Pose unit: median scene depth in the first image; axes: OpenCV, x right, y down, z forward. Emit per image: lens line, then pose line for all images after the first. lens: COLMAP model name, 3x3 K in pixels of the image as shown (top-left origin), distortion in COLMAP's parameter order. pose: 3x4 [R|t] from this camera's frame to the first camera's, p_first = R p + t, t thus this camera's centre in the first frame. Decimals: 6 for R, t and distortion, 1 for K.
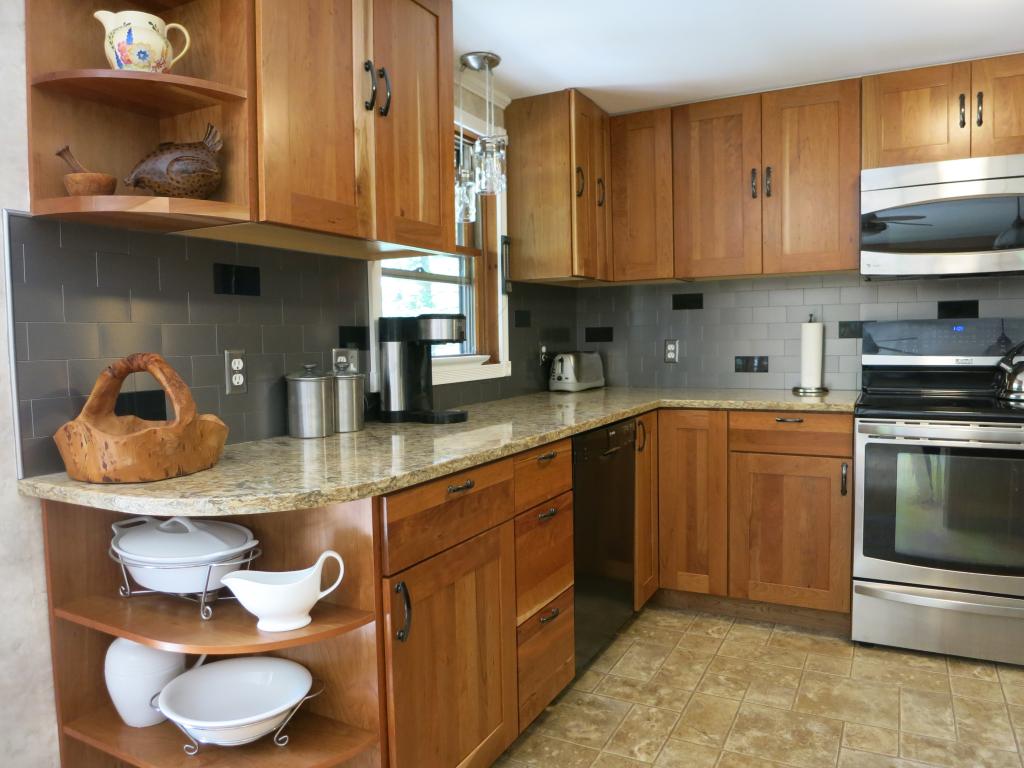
lens RADIAL K [[736.1, 0, 518.3], [0, 736.1, 385.3], [0, 0, 1]] dist [-0.031828, -0.009056]
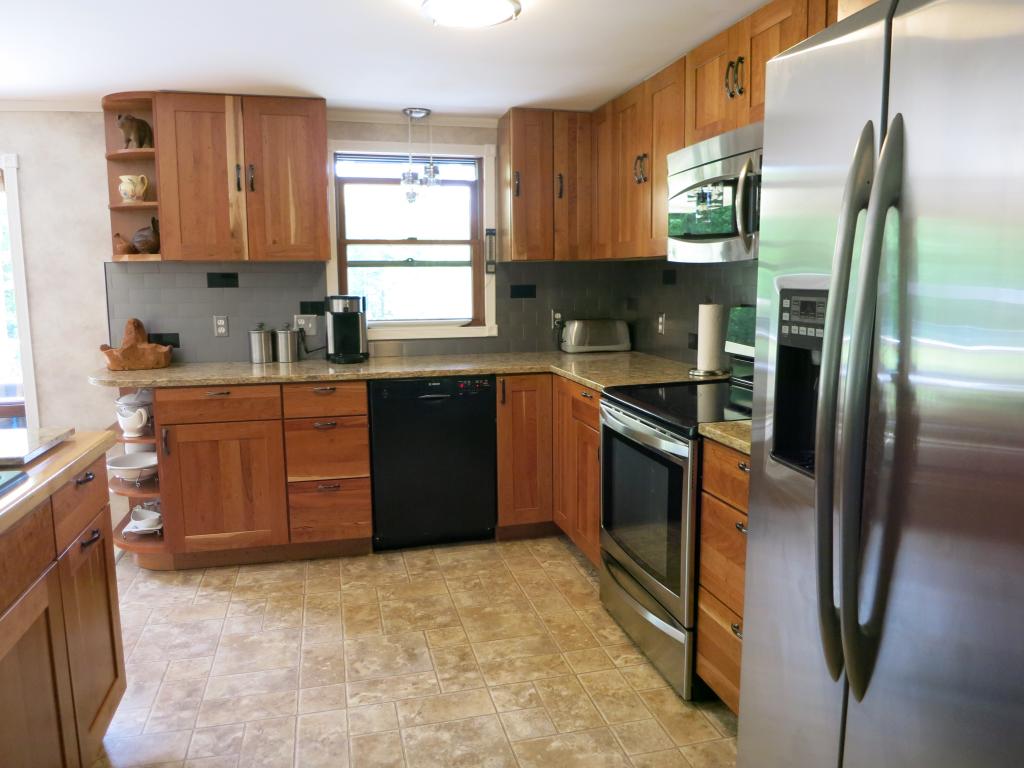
lens RADIAL K [[736.1, 0, 510.5], [0, 736.1, 382.9], [0, 0, 1]] dist [-0.031828, -0.009056]
pose [[0.662478, 0.120326, -0.739354, 1.313240], [-0.053482, 0.992093, 0.113537, -0.107157], [0.747169, -0.035674, 0.663676, 0.200208]]
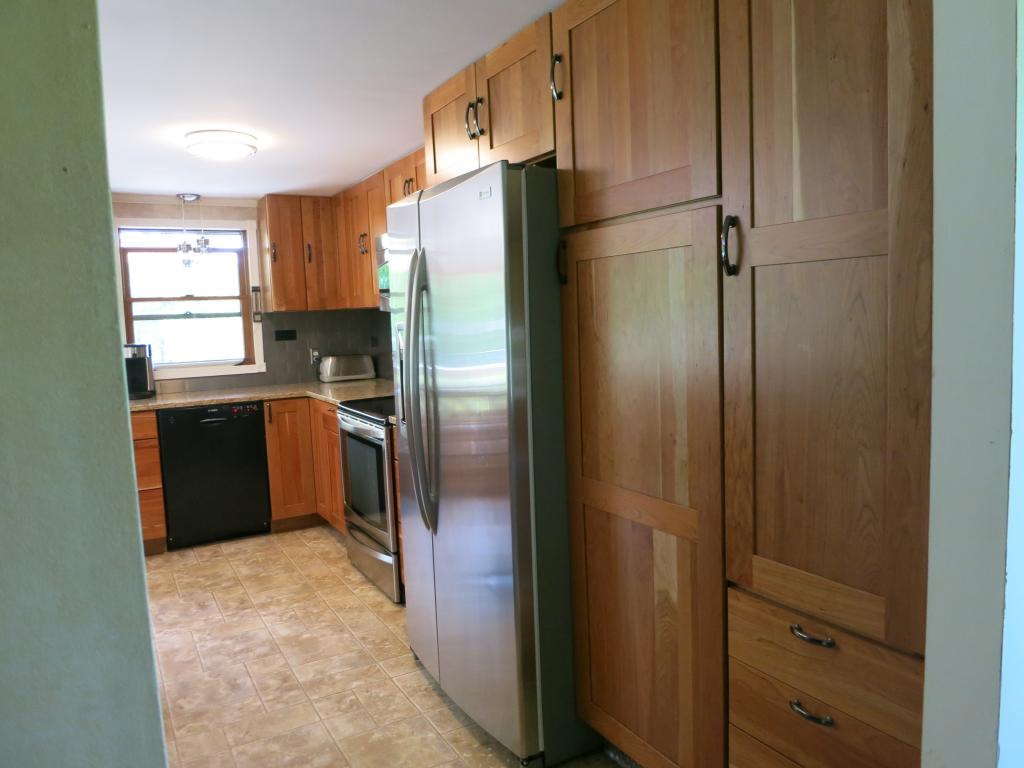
lens RADIAL K [[736.1, 0, 501.9], [0, 736.1, 385.1], [0, 0, 1]] dist [-0.031828, -0.009056]
pose [[0.835079, 0.042113, -0.548516, 1.756369], [-0.014739, 0.998420, 0.054216, -0.106144], [0.549933, -0.037190, 0.834380, -0.083411]]
